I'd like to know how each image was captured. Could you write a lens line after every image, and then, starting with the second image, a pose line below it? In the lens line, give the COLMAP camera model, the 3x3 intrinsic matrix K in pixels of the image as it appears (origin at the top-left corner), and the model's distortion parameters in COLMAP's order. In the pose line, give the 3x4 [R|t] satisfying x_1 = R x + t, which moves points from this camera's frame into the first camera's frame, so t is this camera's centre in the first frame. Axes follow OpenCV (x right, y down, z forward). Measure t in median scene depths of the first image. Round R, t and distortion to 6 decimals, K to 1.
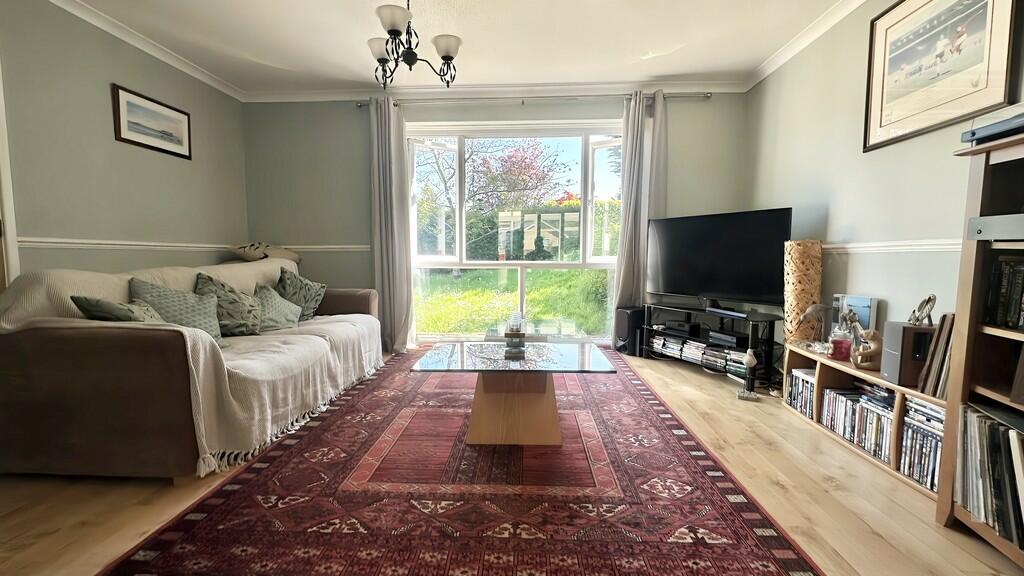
lens RADIAL K [[413.6, 0, 514.9], [0, 413.6, 291.4], [0, 0, 1]] dist [-0.002571, -0.000423]
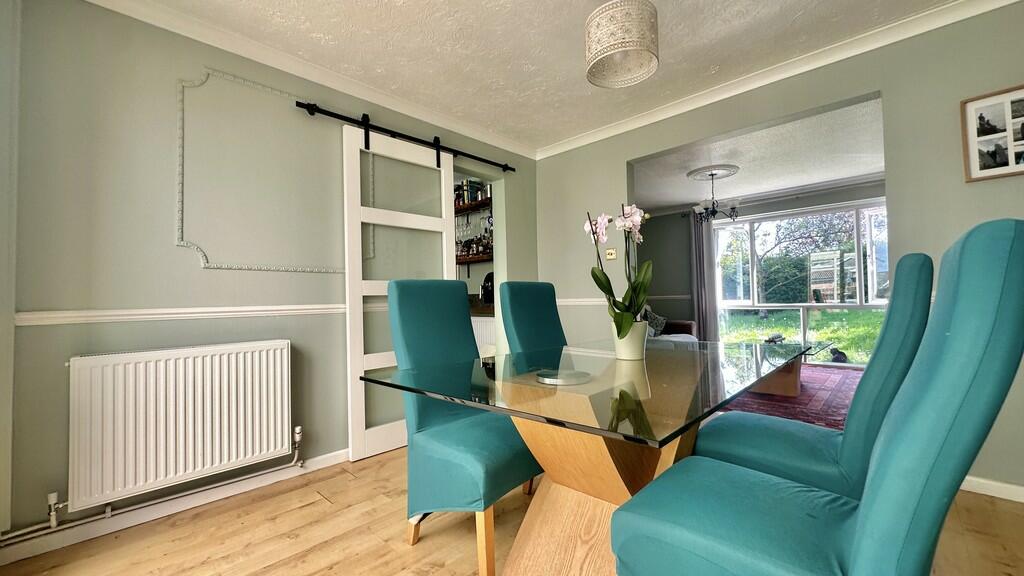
lens RADIAL K [[410.4, 0, 509.6], [0, 410.4, 292.9], [0, 0, 1]] dist [-0.001318, 0.000586]
pose [[0.755697, -0.029126, -0.654274, 0.326879], [-0.035341, 0.995741, -0.085147, 0.083184], [0.653967, 0.087468, 0.751449, -1.297211]]
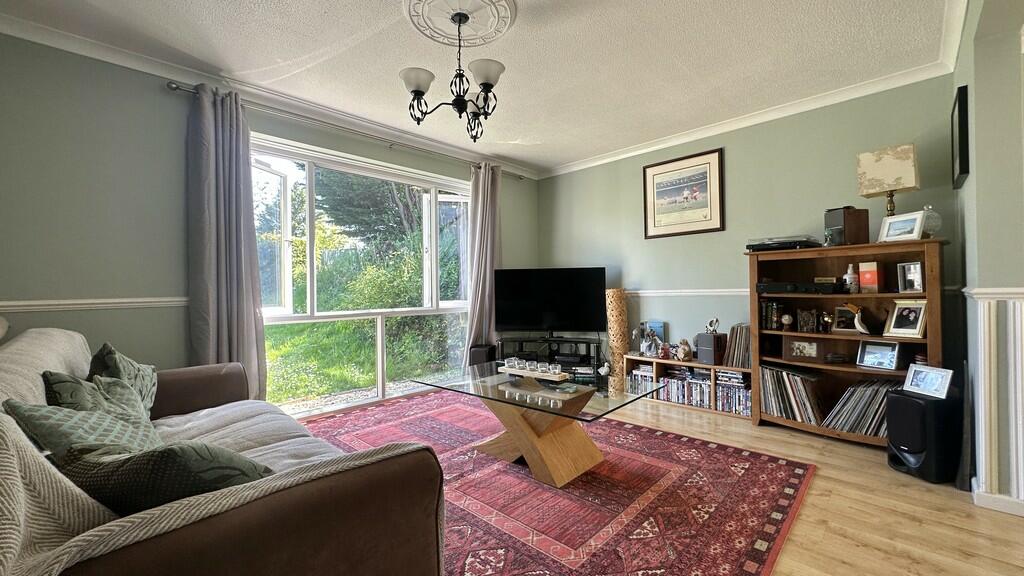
lens RADIAL K [[410.4, 0, 517.5], [0, 410.4, 289.7], [0, 0, 1]] dist [-0.001318, 0.000586]
pose [[0.647044, -0.013262, 0.762337, -0.903353], [0.083786, 0.995030, -0.053805, -0.079906], [-0.757835, 0.098687, 0.644939, 0.331176]]
